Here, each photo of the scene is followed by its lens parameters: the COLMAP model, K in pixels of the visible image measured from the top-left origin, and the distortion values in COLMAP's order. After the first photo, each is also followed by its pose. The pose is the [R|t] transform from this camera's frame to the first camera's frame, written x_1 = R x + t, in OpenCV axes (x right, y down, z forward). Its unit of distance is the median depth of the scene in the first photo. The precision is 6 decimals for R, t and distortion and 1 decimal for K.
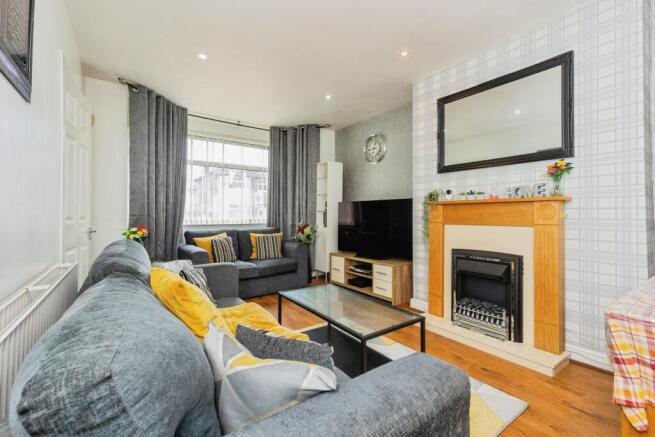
lens RADIAL K [[283.7, 0, 328.6], [0, 283.7, 213.2], [0, 0, 1]] dist [-0.002865, 0.001816]
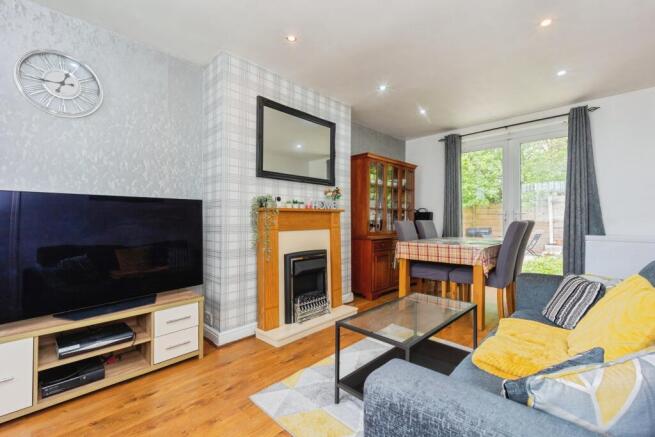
lens RADIAL K [[283.7, 0, 329.9], [0, 283.7, 217.2], [0, 0, 1]] dist [-0.002865, 0.001816]
pose [[-0.180784, 0.001291, 0.983522, -0.611536], [-0.004626, 0.999987, -0.002163, -0.009640], [-0.983512, -0.004941, -0.180776, 1.029950]]
